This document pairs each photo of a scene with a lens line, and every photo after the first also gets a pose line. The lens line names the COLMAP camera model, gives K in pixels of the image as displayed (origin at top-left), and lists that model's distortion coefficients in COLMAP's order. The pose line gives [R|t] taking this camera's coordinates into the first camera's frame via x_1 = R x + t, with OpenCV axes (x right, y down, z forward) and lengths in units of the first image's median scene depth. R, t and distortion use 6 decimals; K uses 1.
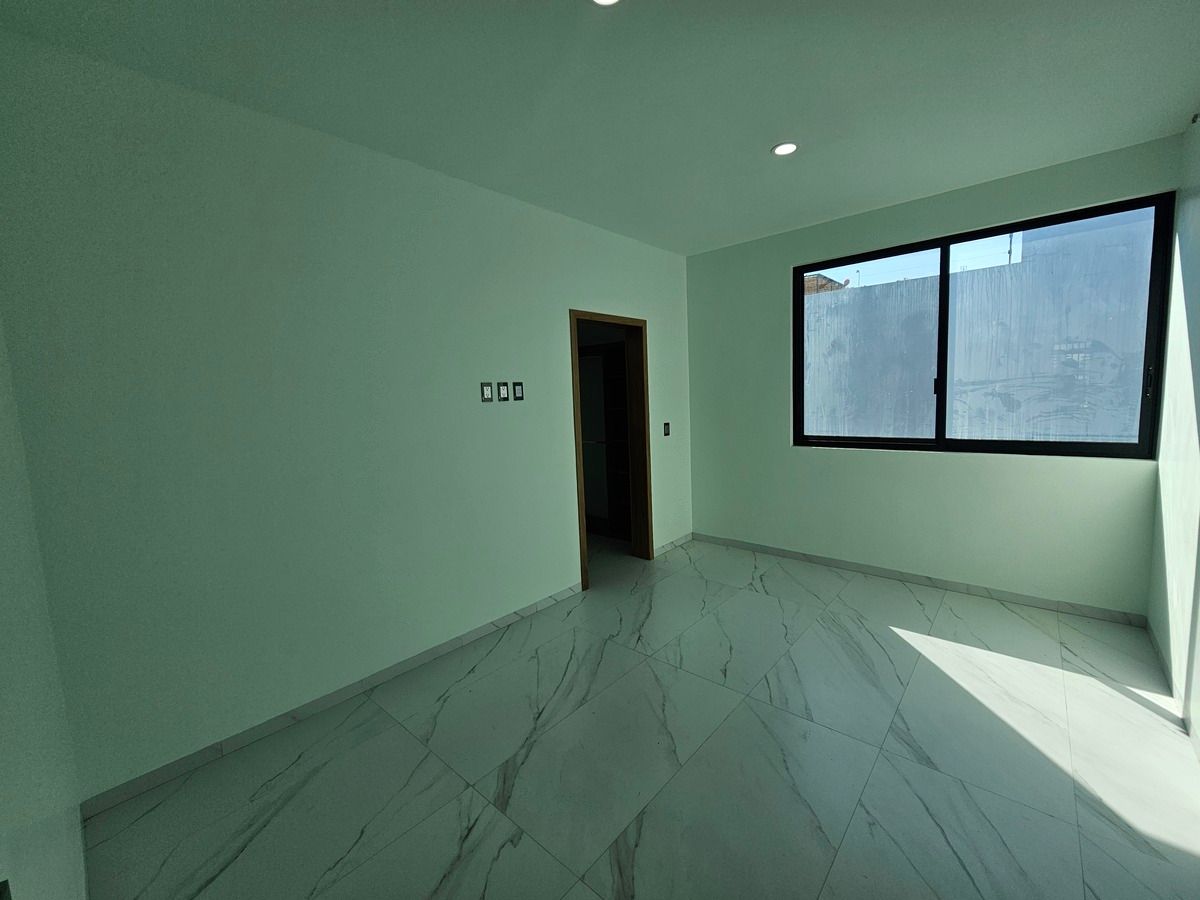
lens RADIAL K [[491.9, 0, 607.5], [0, 491.9, 444.2], [0, 0, 1]] dist [0.000054, 0.000532]
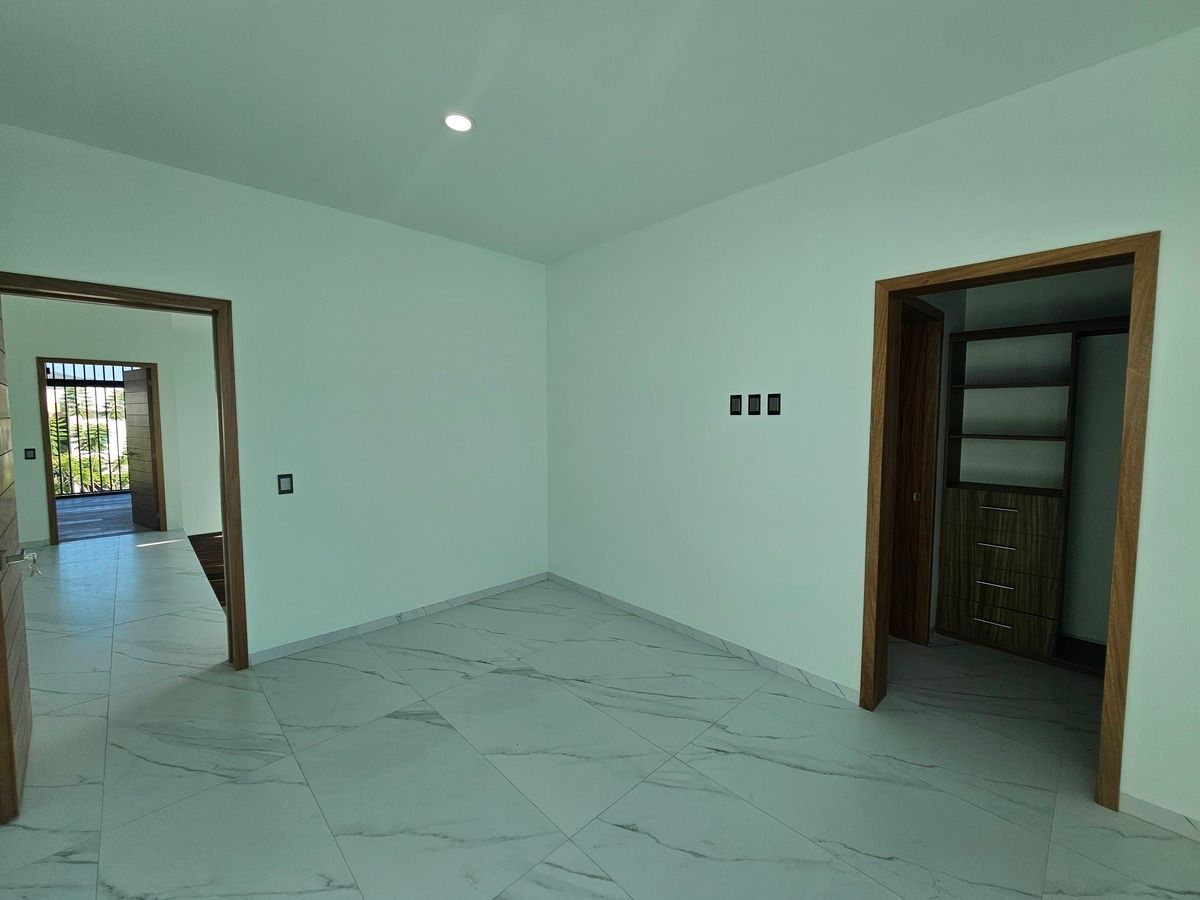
lens RADIAL K [[491.9, 0, 607.5], [0, 491.9, 444.2], [0, 0, 1]] dist [0.000054, 0.000532]
pose [[-0.082186, 0.110446, -0.990478, 0.780179], [-0.090633, 0.988894, 0.117790, -0.127863], [0.992487, 0.099451, -0.071263, 0.881286]]
